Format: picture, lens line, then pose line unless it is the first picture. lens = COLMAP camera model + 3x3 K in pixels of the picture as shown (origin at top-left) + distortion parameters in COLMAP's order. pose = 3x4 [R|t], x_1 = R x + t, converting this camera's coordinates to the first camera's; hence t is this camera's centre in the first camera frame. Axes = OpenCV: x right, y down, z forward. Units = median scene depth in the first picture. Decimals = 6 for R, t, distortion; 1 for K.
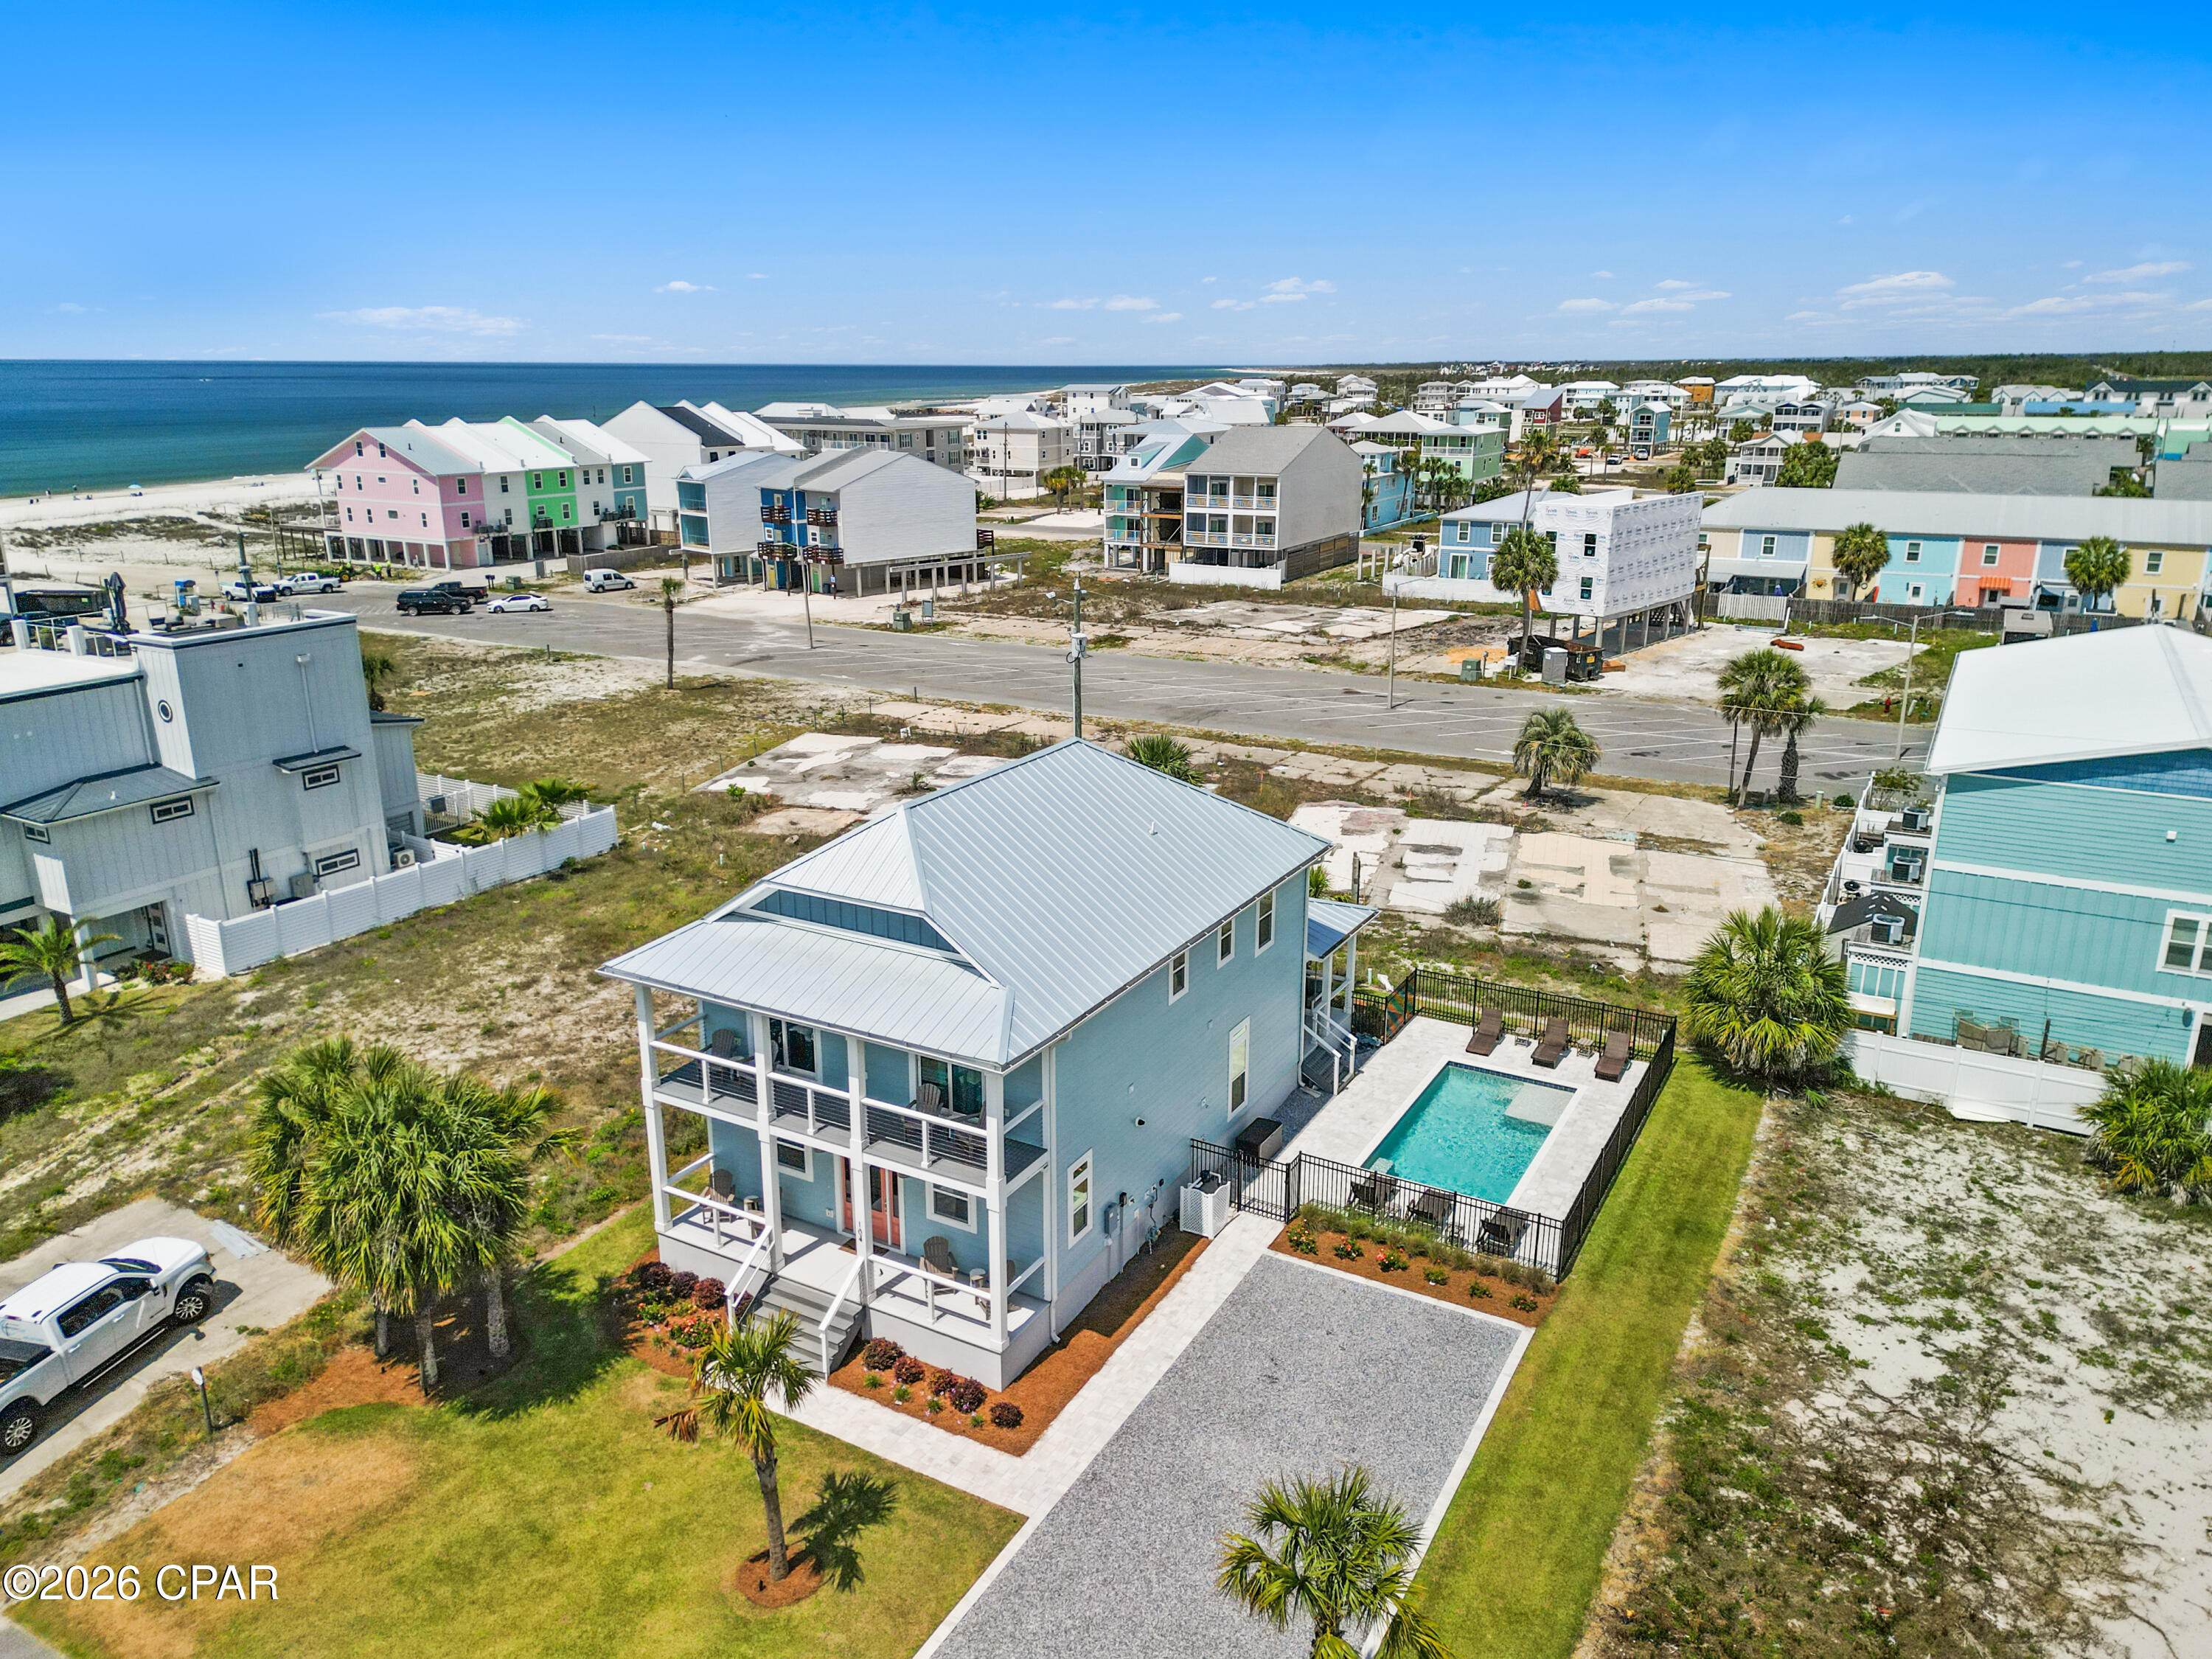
lens RADIAL K [[1550.0, 0, 1093.8], [0, 1550.0, 828.8], [0, 0, 1]] dist [0.104357, -0.111040]
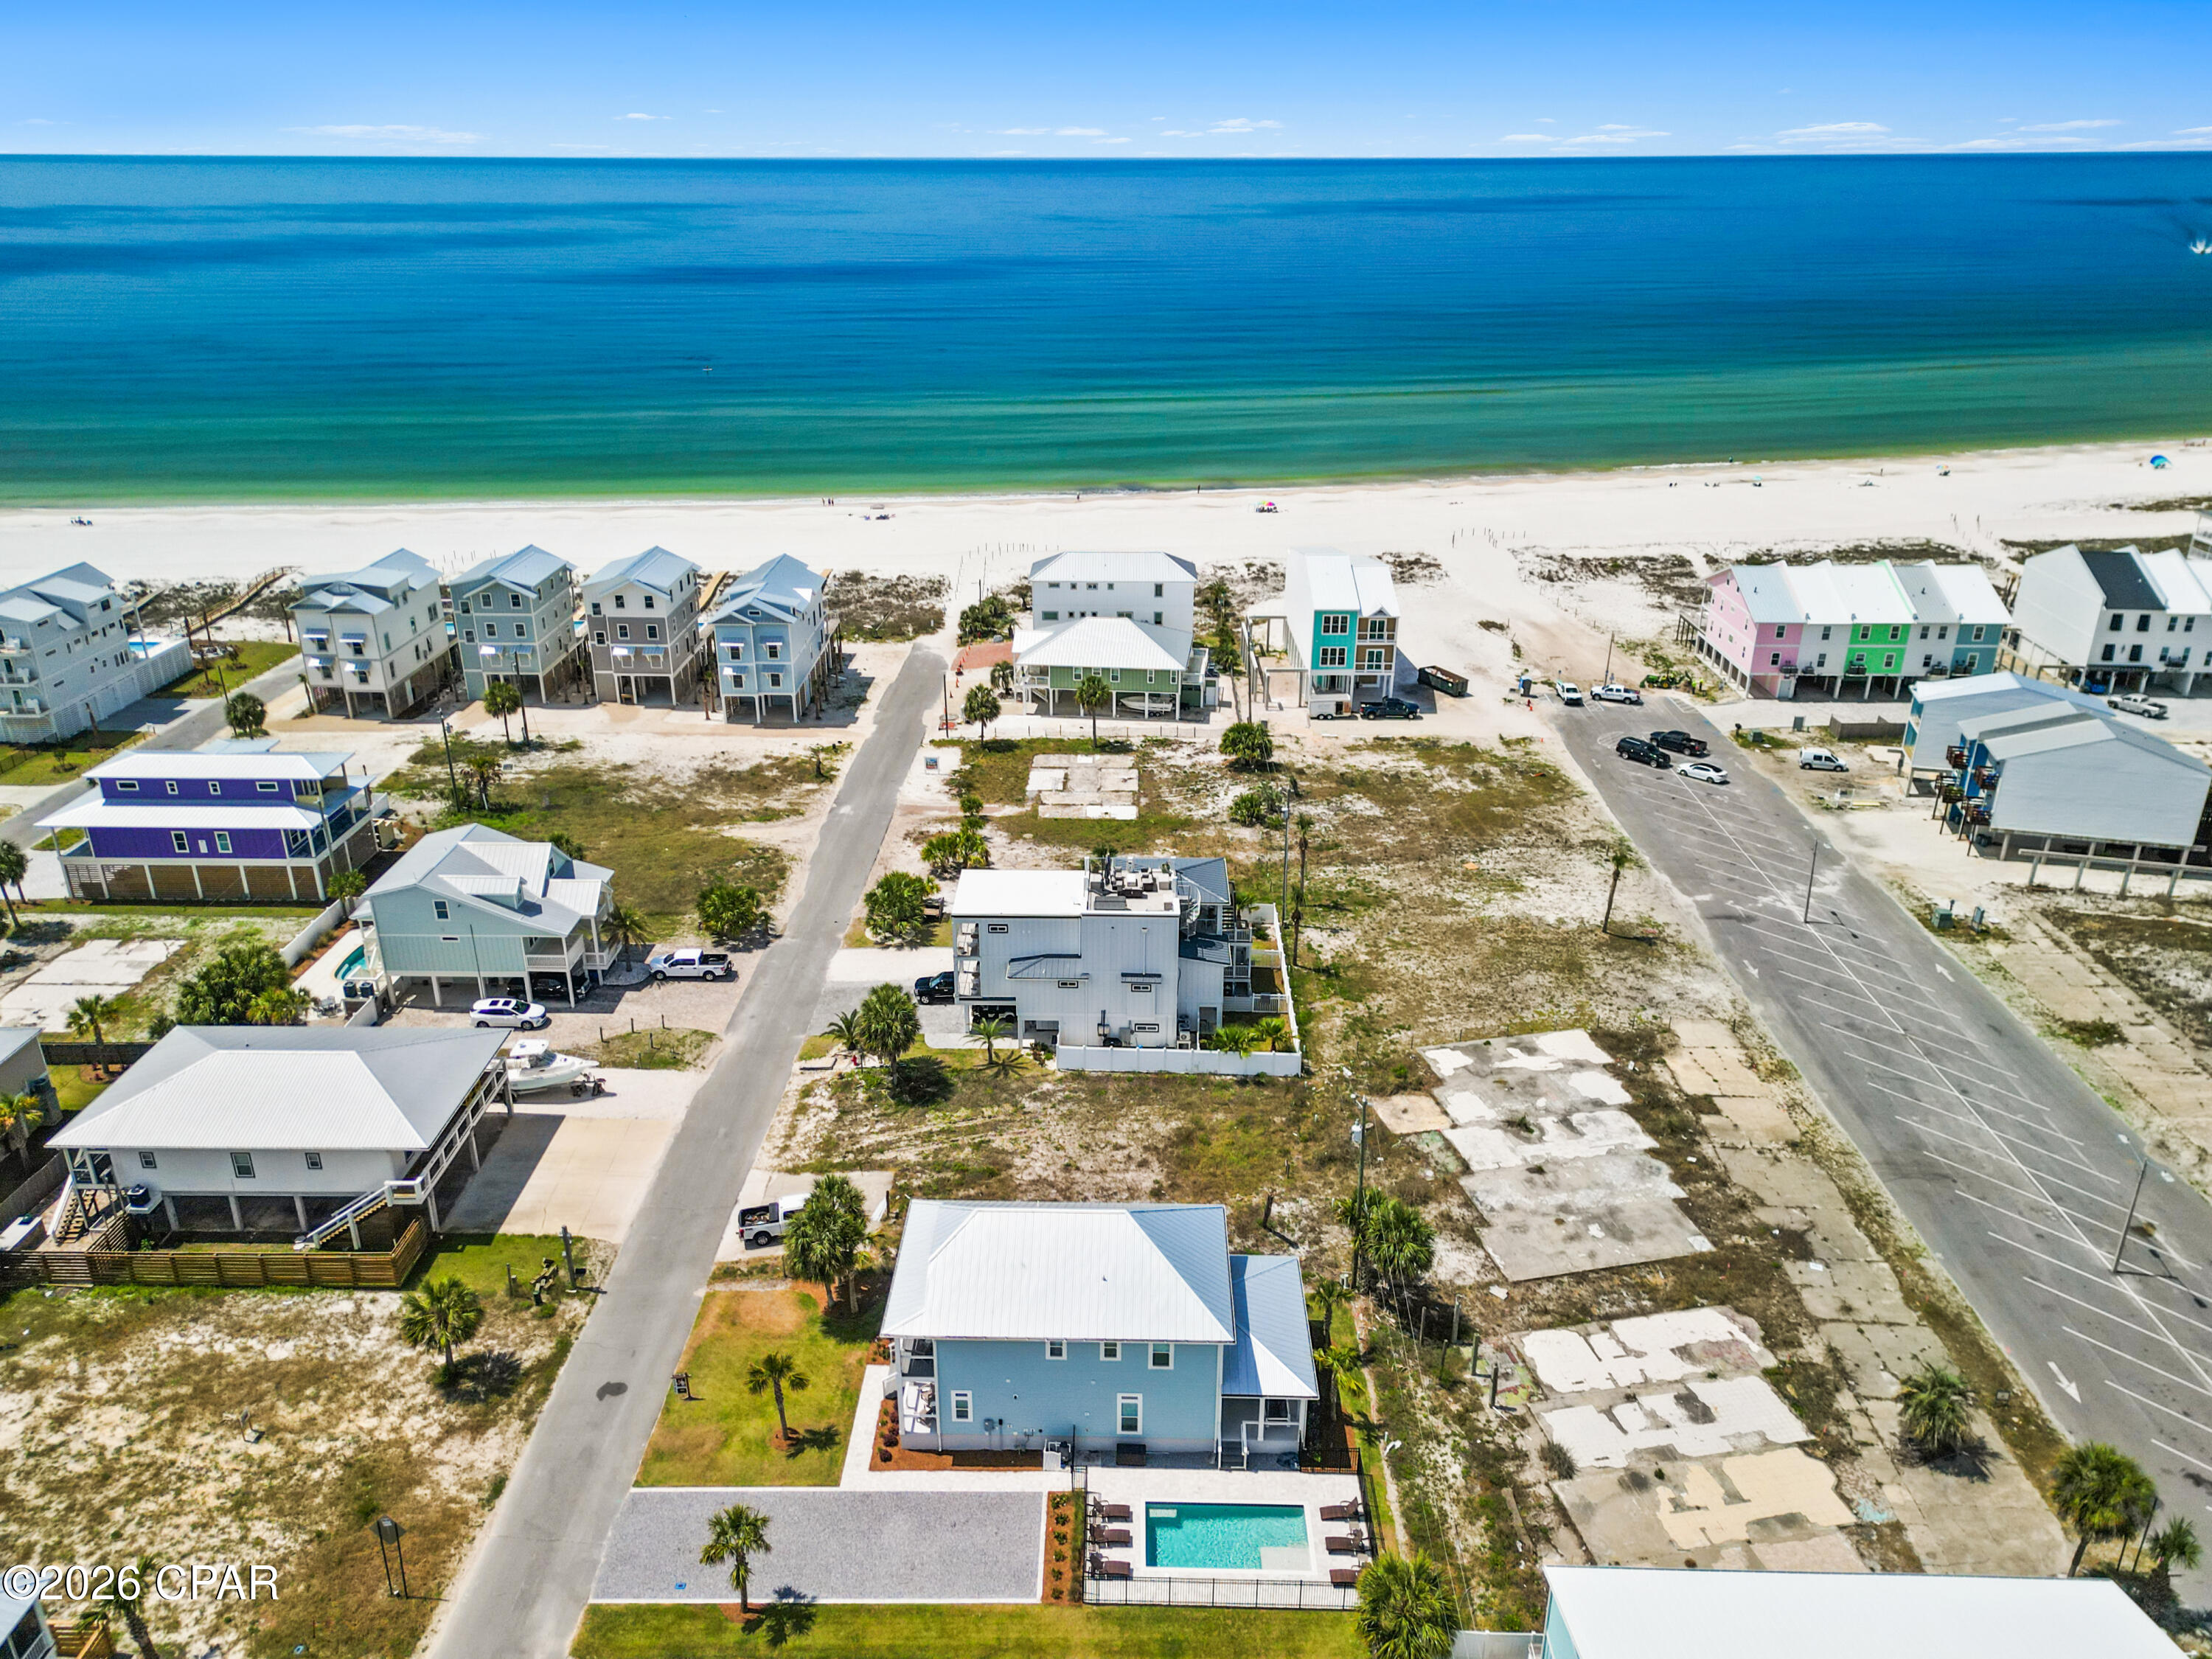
lens RADIAL K [[1579.7, 0, 1096.3], [0, 1579.7, 830.7], [0, 0, 1]] dist [0.105699, -0.130752]
pose [[0.476494, 0.344630, -0.808816, 0.846504], [-0.251813, 0.934924, 0.250014, -0.591743], [0.842344, 0.084540, 0.532269, -0.067193]]
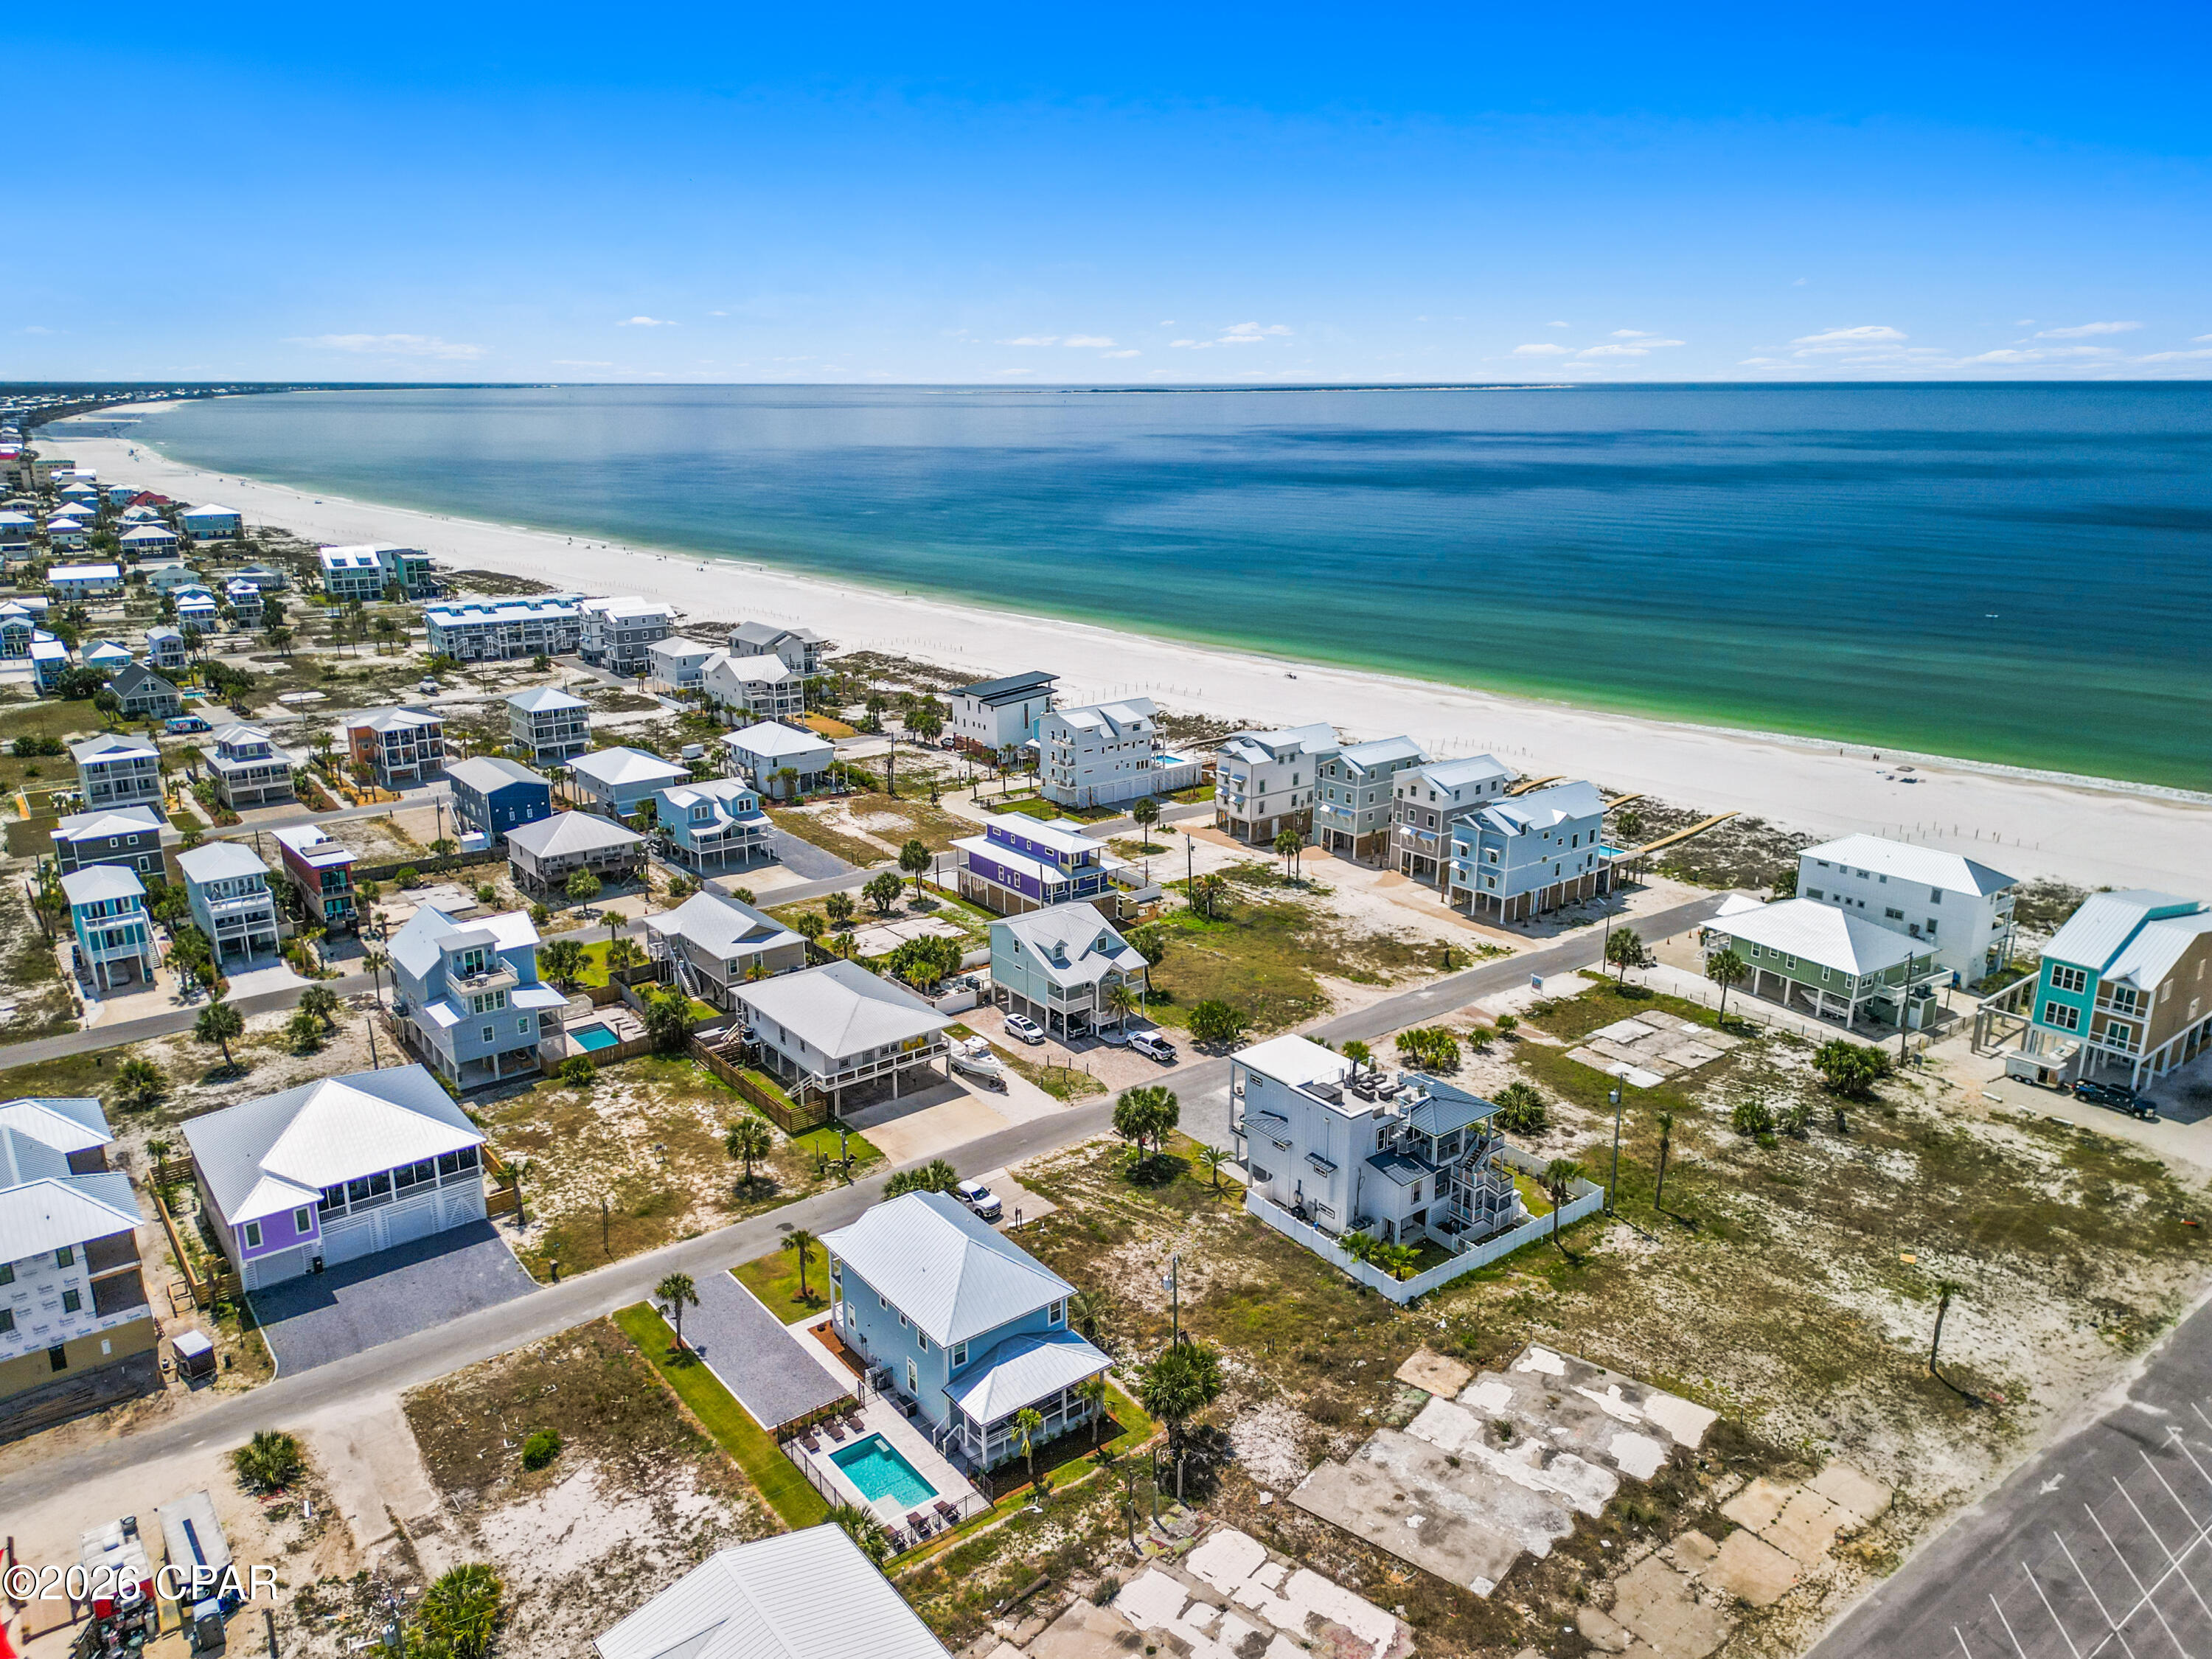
lens RADIAL K [[1550.0, 0, 1093.8], [0, 1550.0, 828.8], [0, 0, 1]] dist [0.104357, -0.111040]
pose [[-0.380284, 0.257070, -0.888425, 1.241890], [-0.262915, 0.890916, 0.370330, -1.021466], [0.886713, 0.374411, -0.271213, 0.994175]]
